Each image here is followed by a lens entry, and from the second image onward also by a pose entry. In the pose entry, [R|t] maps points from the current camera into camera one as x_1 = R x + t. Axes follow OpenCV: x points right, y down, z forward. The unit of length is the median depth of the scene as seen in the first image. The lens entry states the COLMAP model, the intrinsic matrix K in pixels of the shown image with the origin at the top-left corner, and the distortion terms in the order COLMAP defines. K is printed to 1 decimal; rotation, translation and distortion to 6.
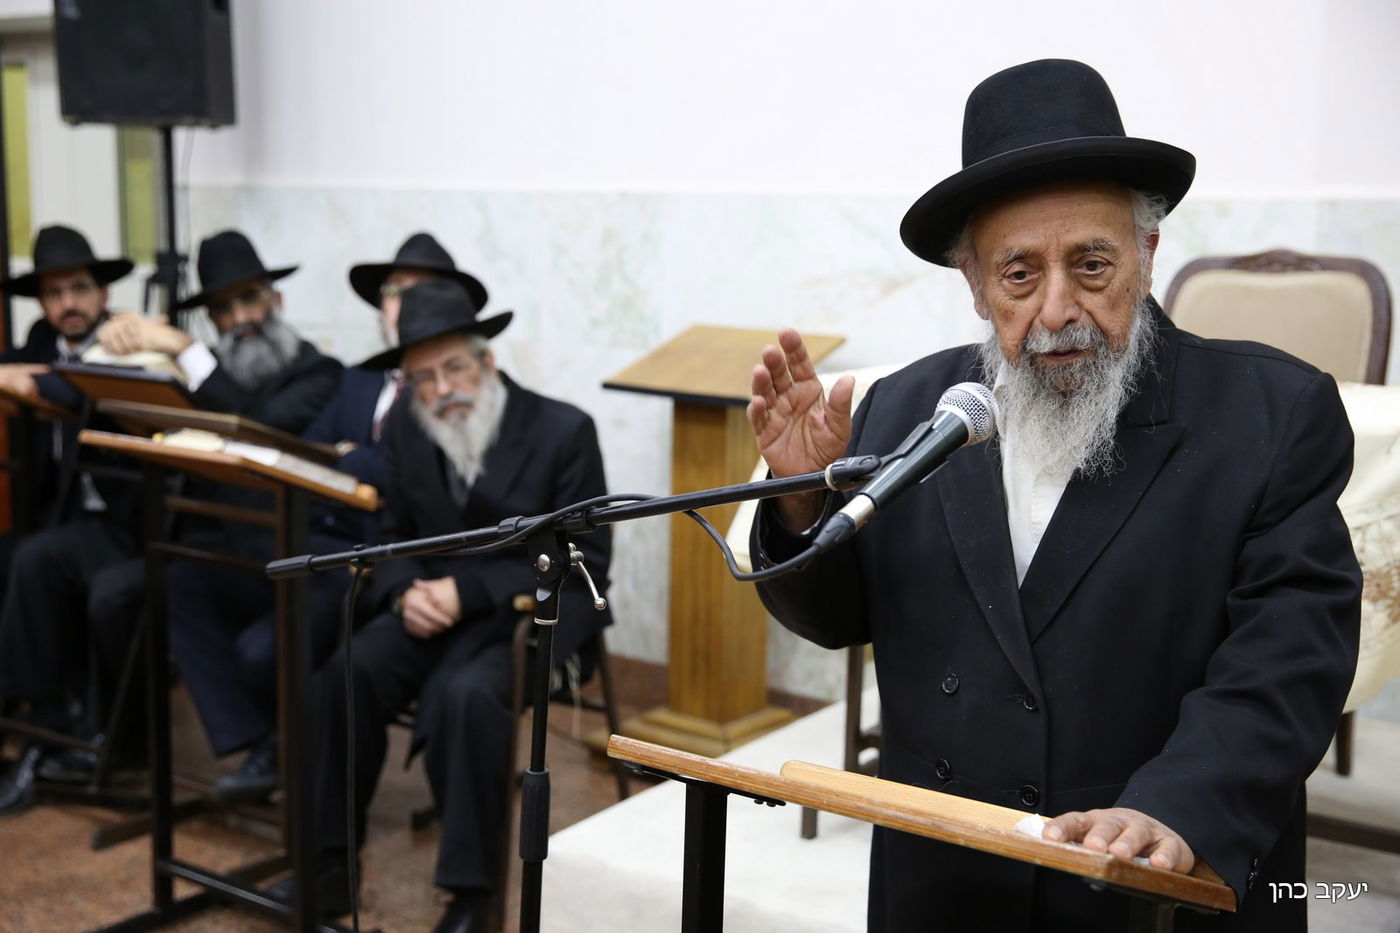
lens RADIAL K [[1795.0, 0, 700.0], [0, 1795.0, 466.5], [0, 0, 1]] dist [0.010387, 0.036092]
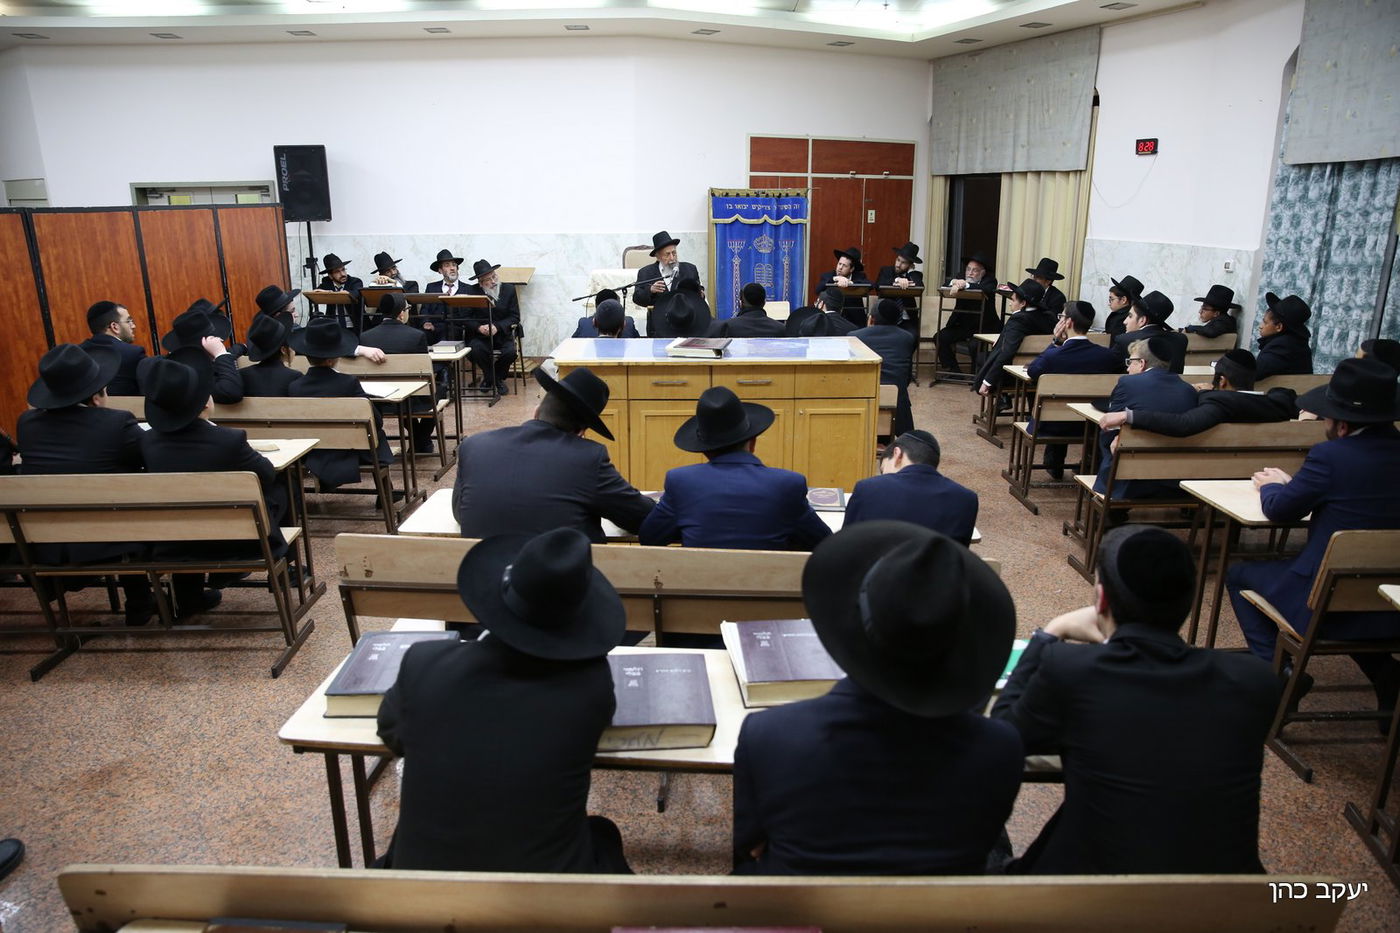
lens RADIAL K [[956.2, 0, 700.0], [0, 956.2, 466.5], [0, 0, 1]] dist [-0.110264, 0.090073]
pose [[0.820959, -0.170088, 0.545065, -1.927419], [0.095377, 0.982040, 0.162793, 0.132939], [-0.562964, -0.081659, 0.822437, -2.385852]]
